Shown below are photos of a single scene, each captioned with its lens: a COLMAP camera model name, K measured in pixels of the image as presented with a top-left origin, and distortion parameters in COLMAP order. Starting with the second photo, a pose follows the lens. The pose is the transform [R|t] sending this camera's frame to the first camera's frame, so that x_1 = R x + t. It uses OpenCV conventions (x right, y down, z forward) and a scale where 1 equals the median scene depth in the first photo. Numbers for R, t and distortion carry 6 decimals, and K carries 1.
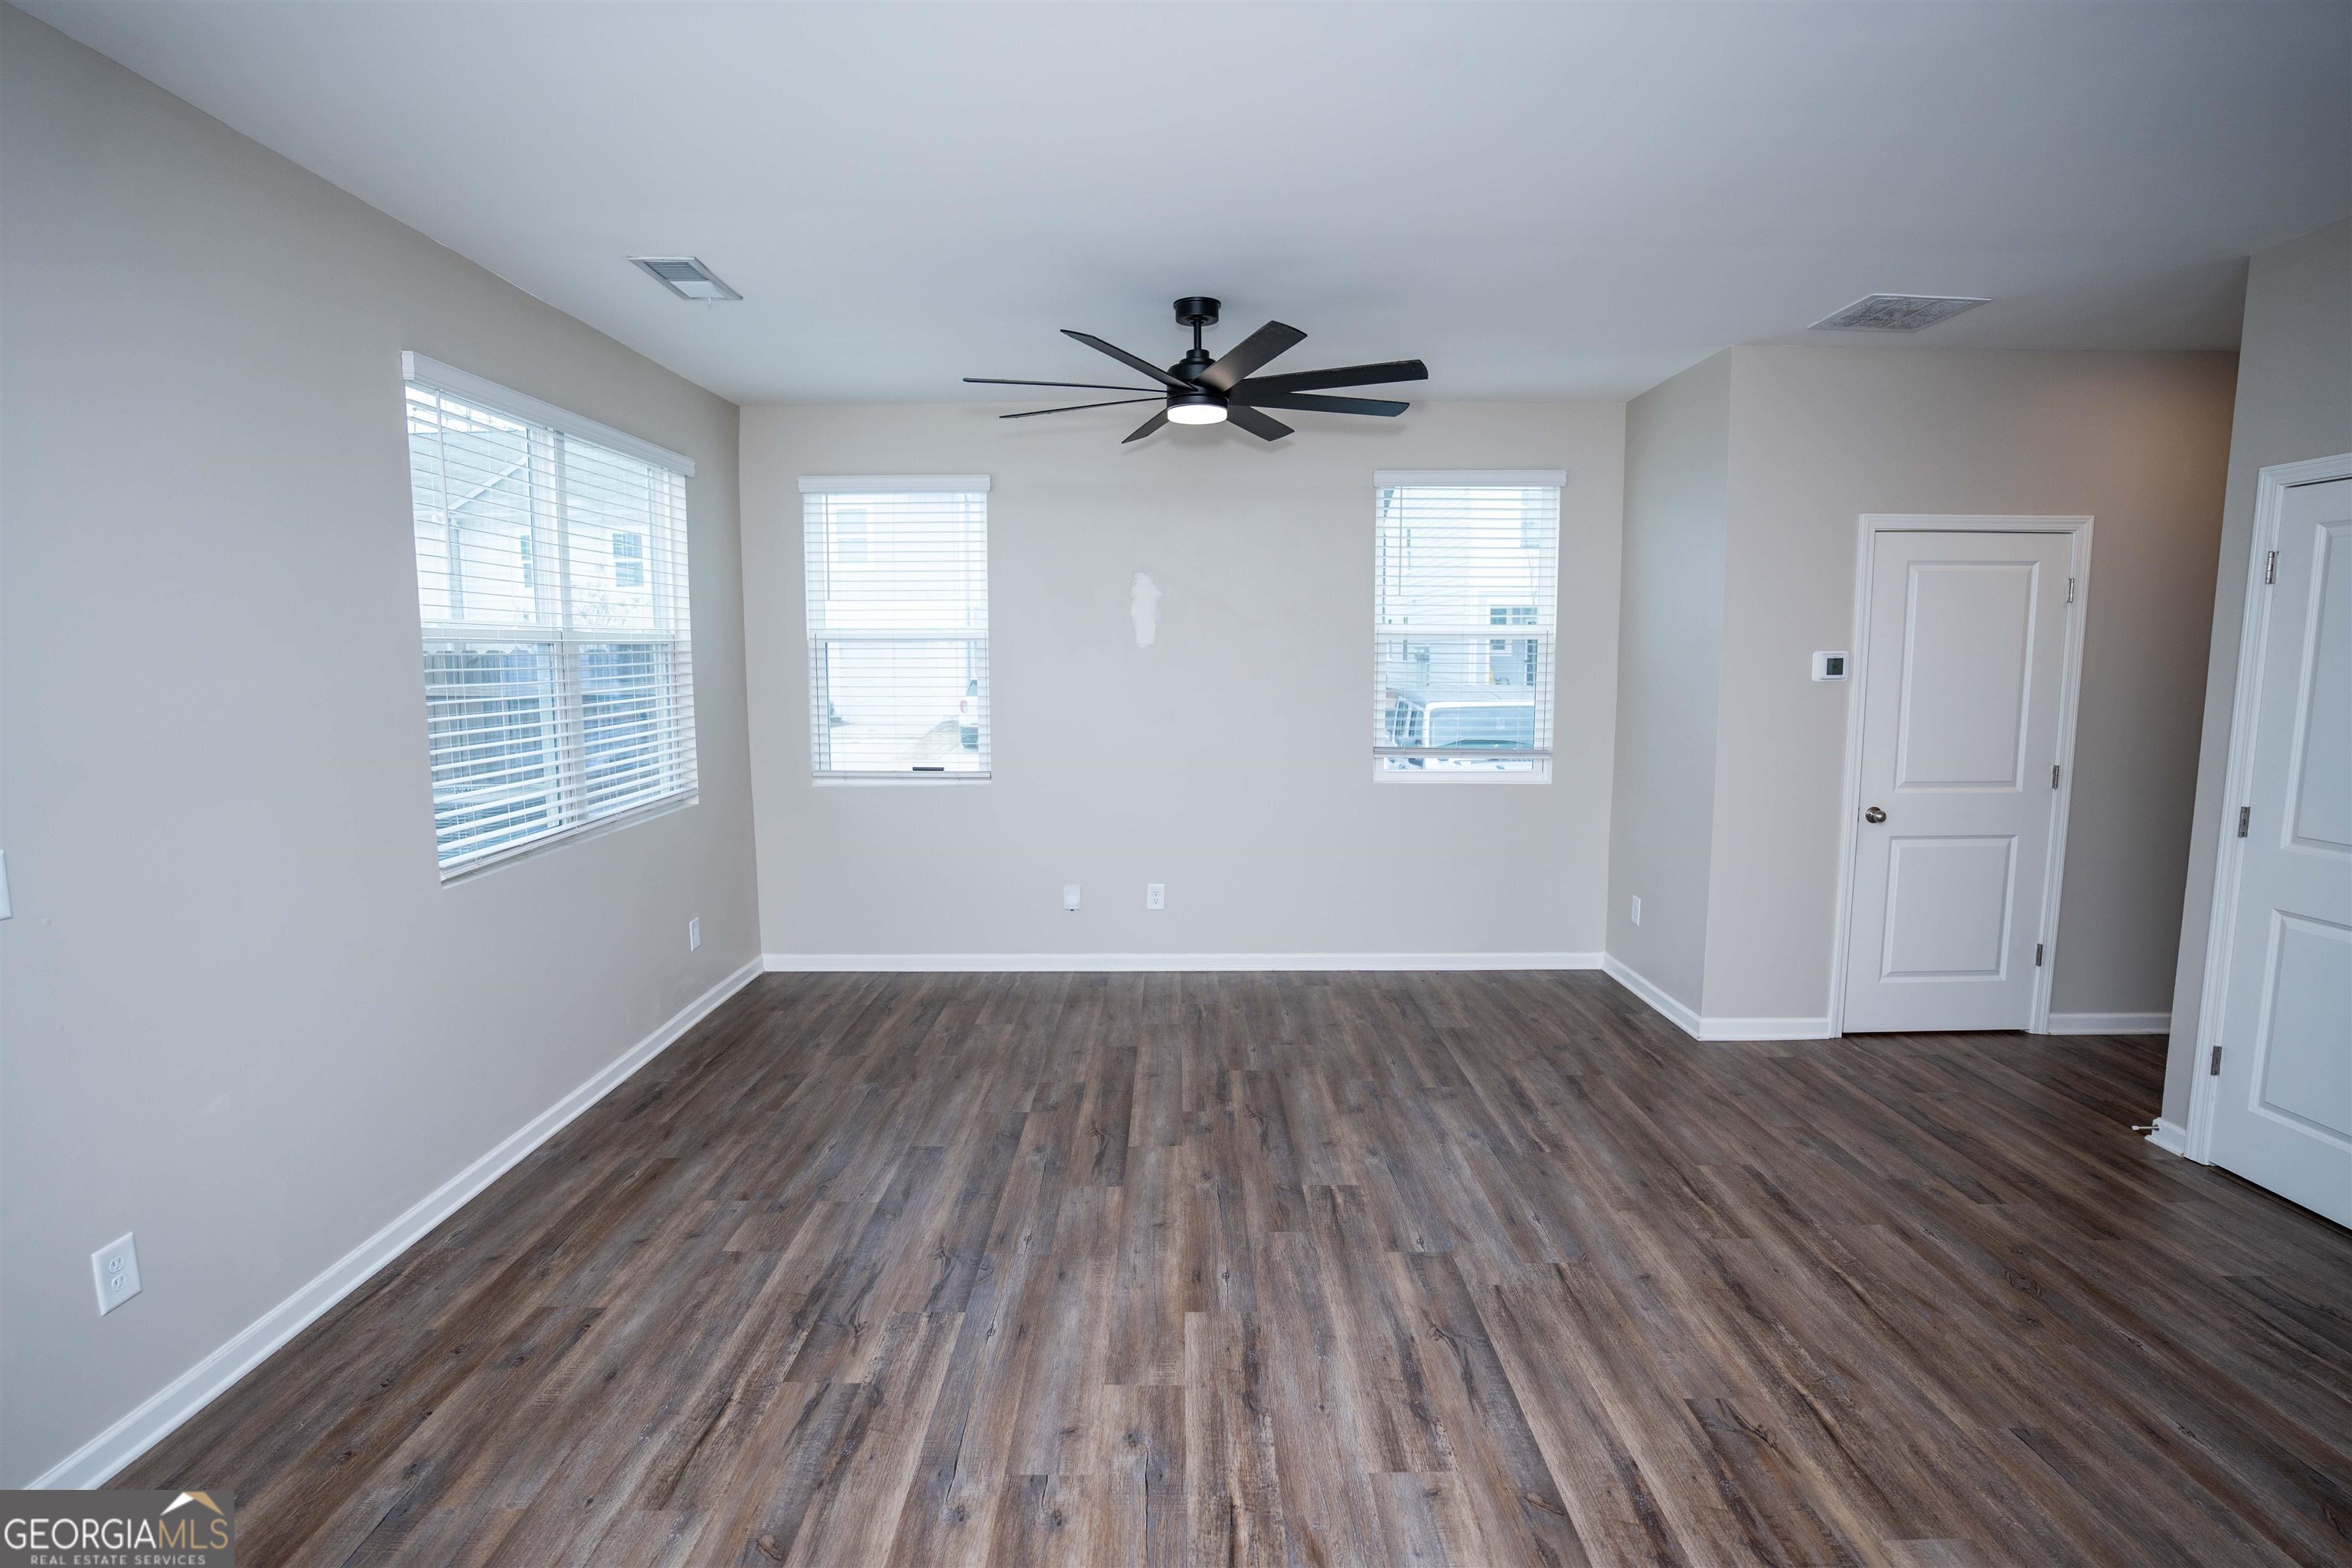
lens RADIAL K [[1100.6, 0, 1176.0], [0, 1100.6, 784.0], [0, 0, 1]] dist [-0.083959, 0.046488]
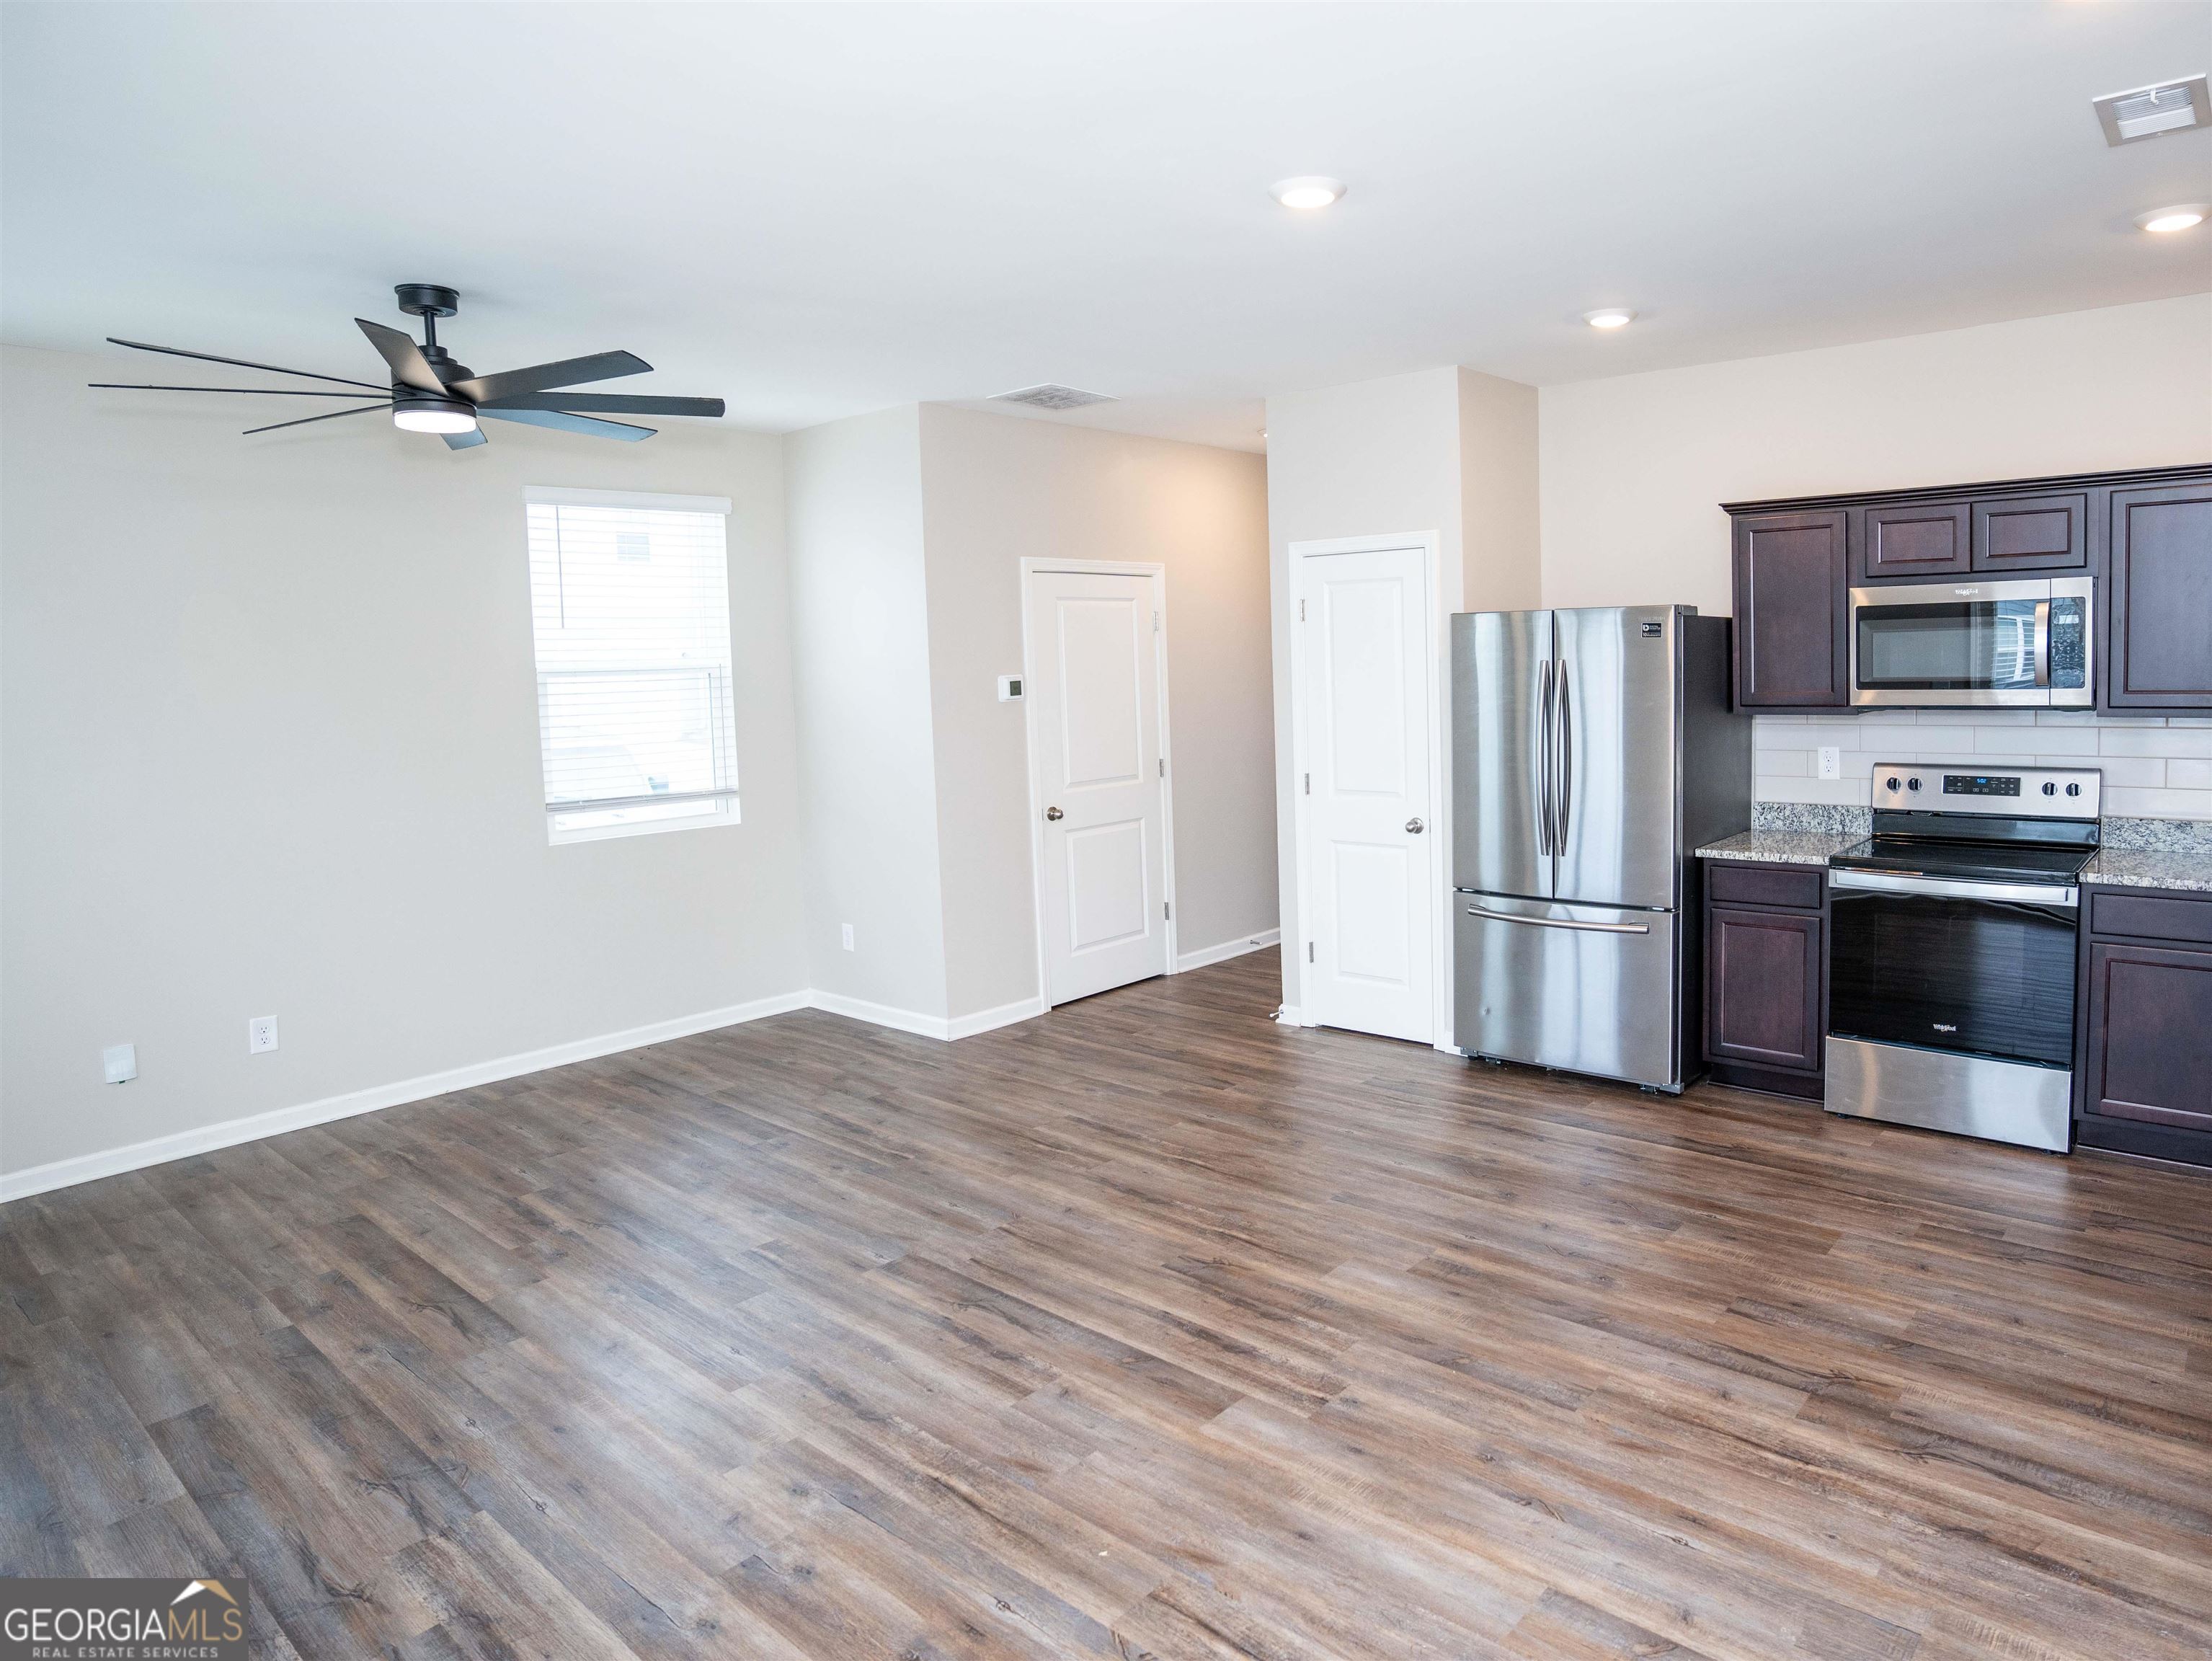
lens RADIAL K [[1371.4, 0, 1110.2], [0, 1371.4, 779.3], [0, 0, 1]] dist [-0.004393, 0.002413]
pose [[0.680572, -0.082153, 0.728061, -0.546458], [0.113987, 0.993467, 0.005548, -0.013428], [-0.723760, 0.079213, 0.685490, -0.098382]]
